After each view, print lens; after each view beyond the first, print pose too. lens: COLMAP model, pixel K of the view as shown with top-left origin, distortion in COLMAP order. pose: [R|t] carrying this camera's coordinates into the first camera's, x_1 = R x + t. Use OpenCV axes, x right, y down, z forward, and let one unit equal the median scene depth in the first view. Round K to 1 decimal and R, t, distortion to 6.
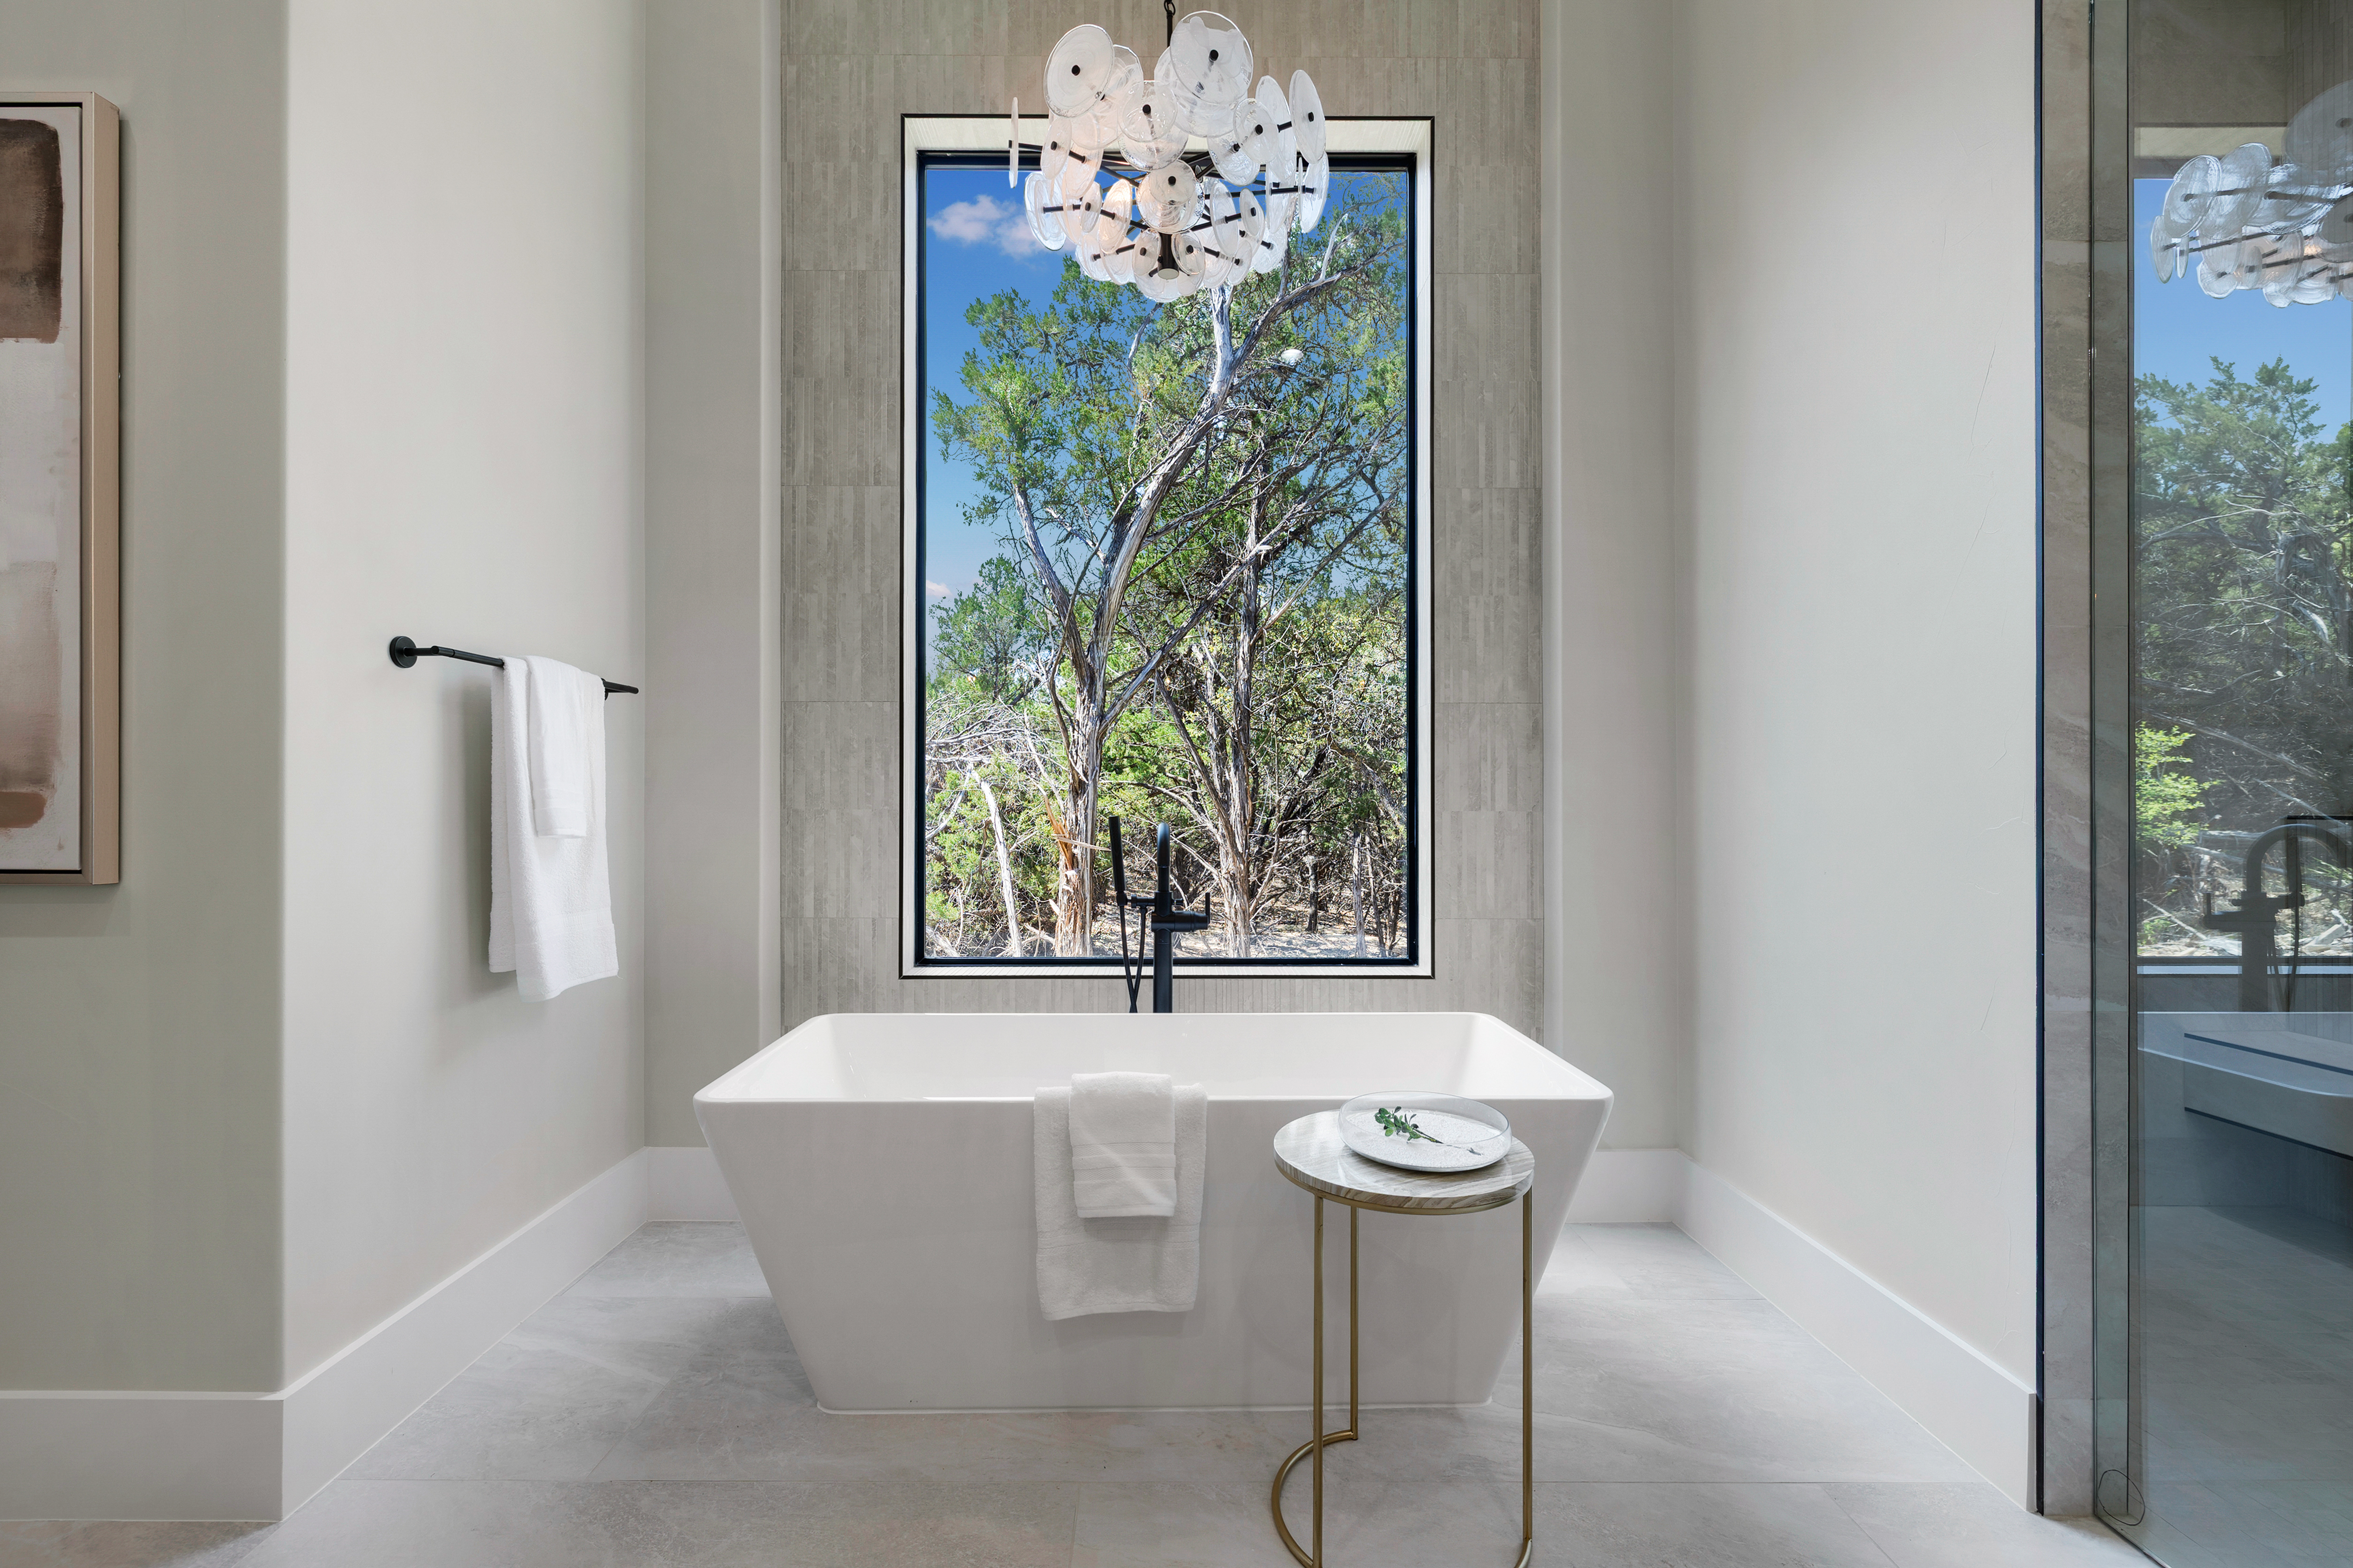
lens RADIAL K [[993.6, 0, 1170.6], [0, 993.6, 797.9], [0, 0, 1]] dist [-0.000826, 0.000979]
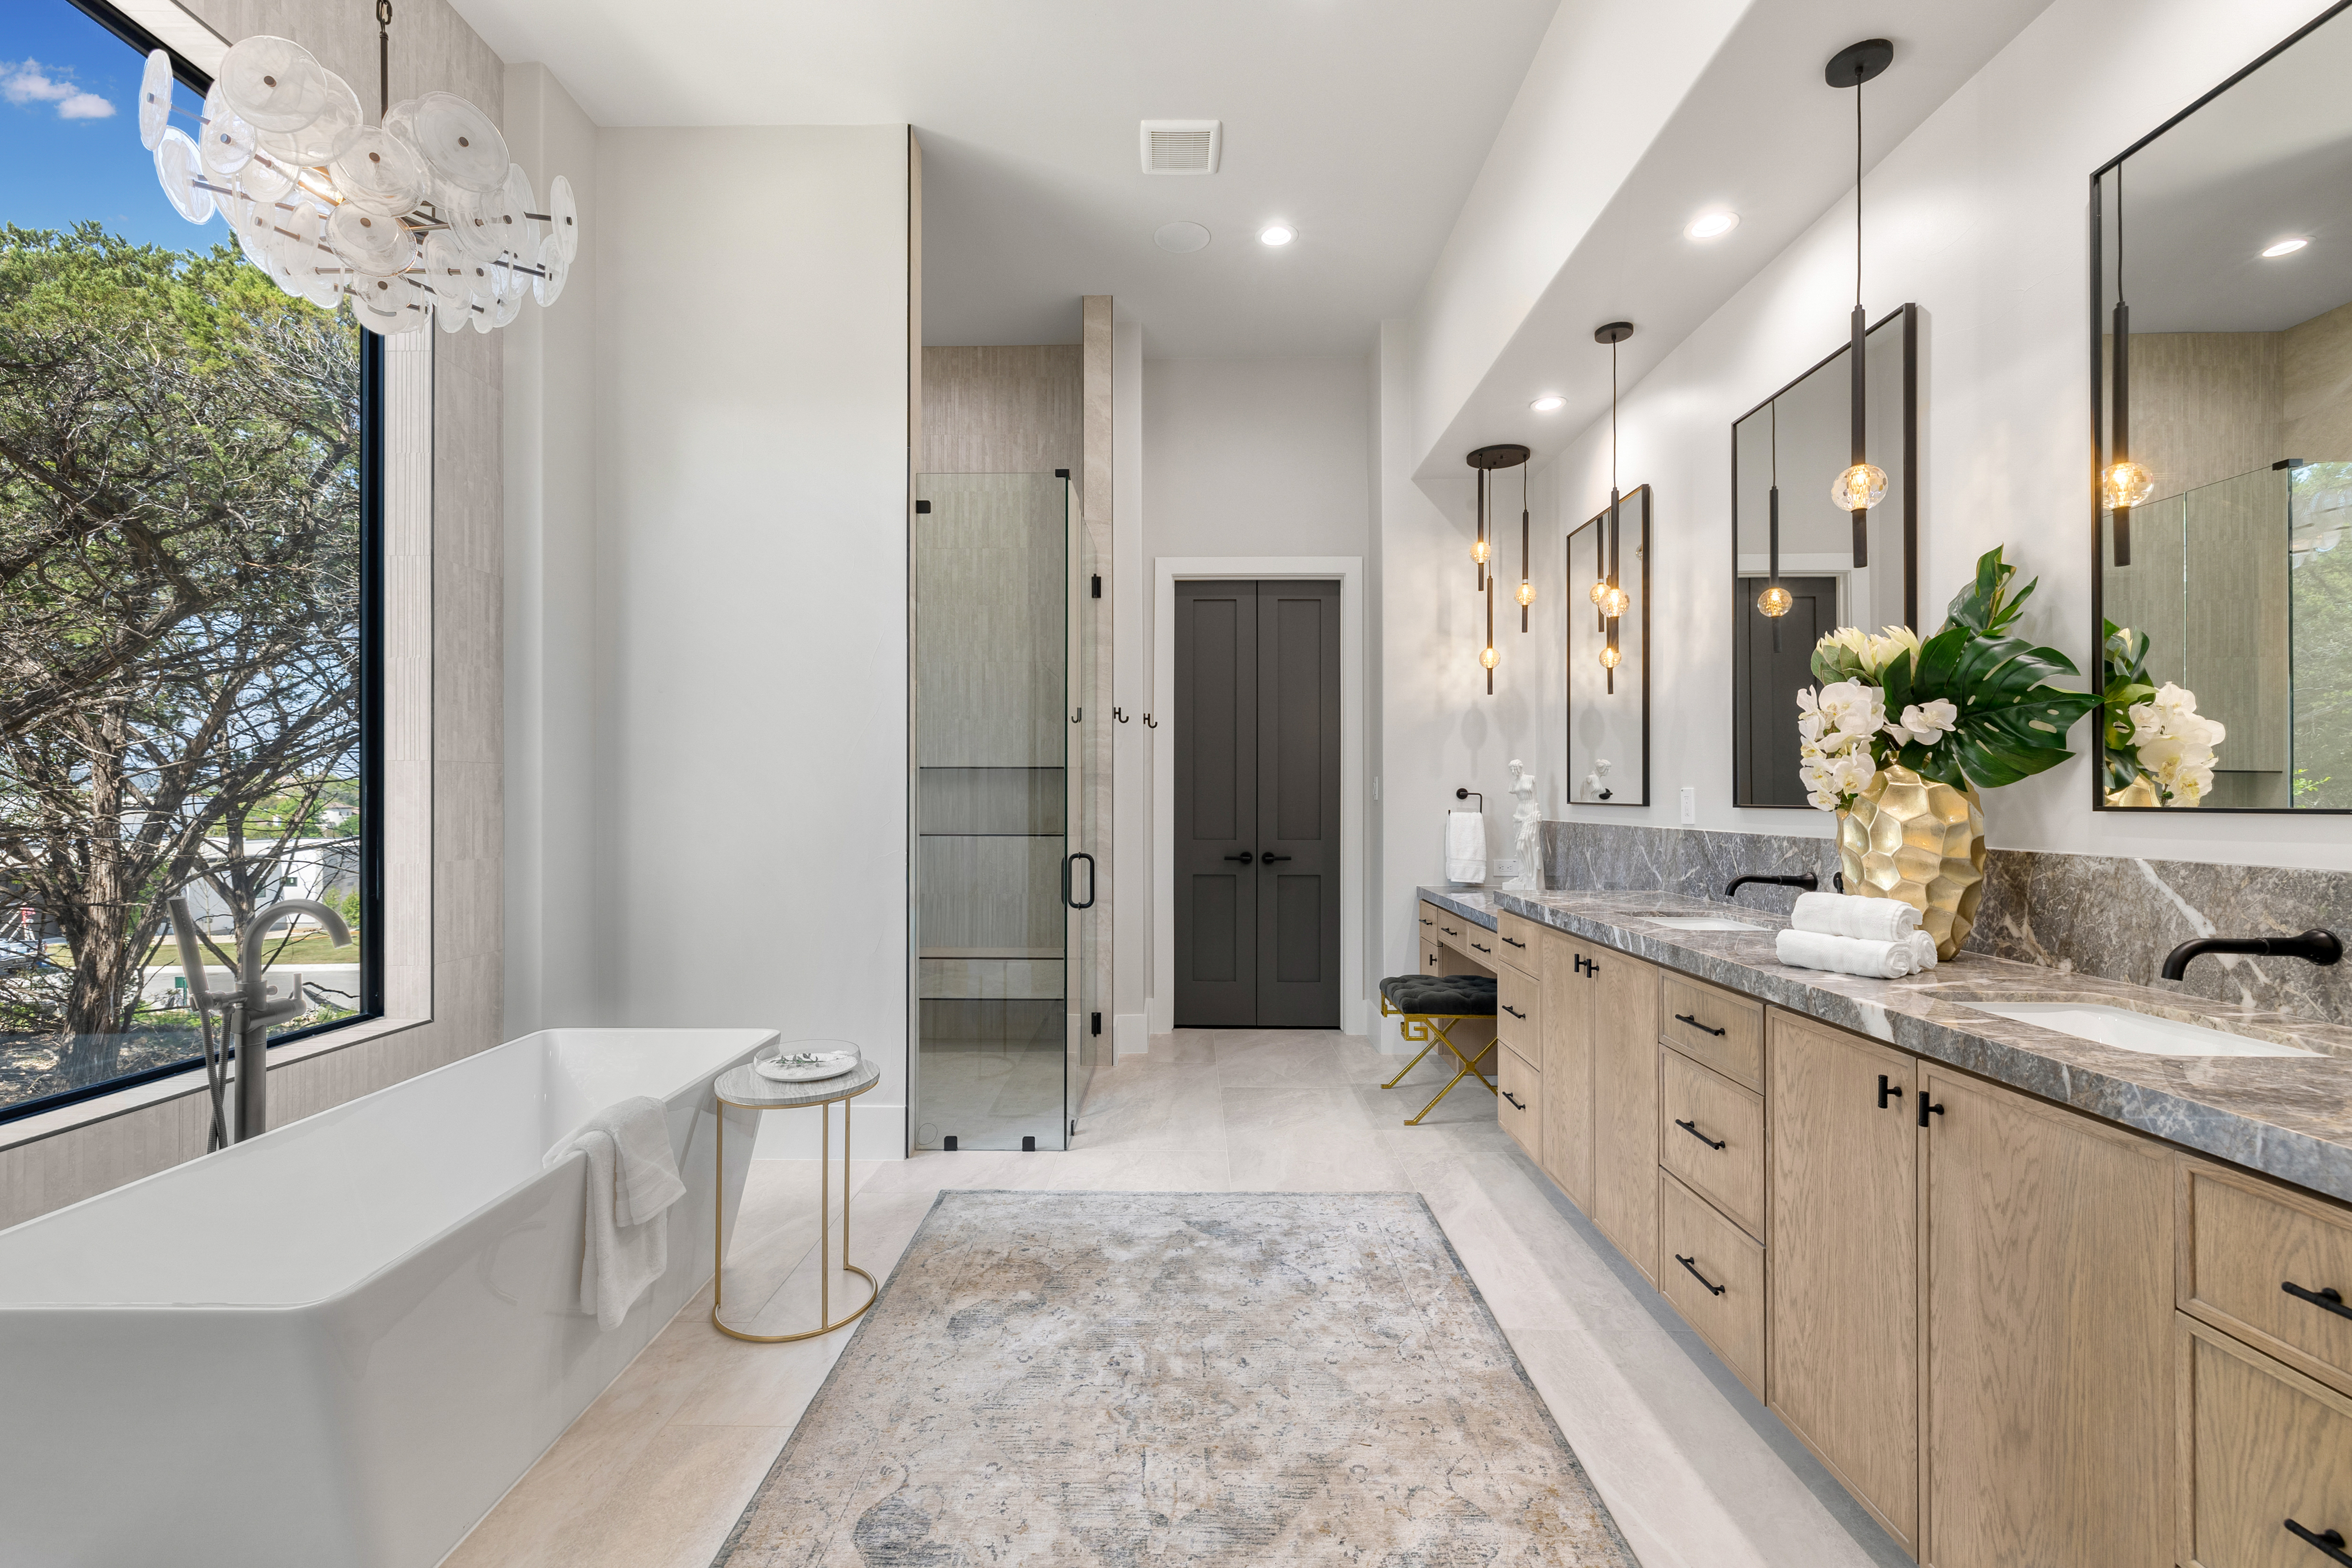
lens RADIAL K [[993.1, 0, 1170.0], [0, 993.1, 788.2], [0, 0, 1]] dist [-0.000826, 0.000979]
pose [[0.026184, 0.004705, 0.999646, -0.766772], [-0.003190, 0.999984, -0.004623, -0.063495], [-0.999652, -0.003068, 0.026199, 0.190684]]
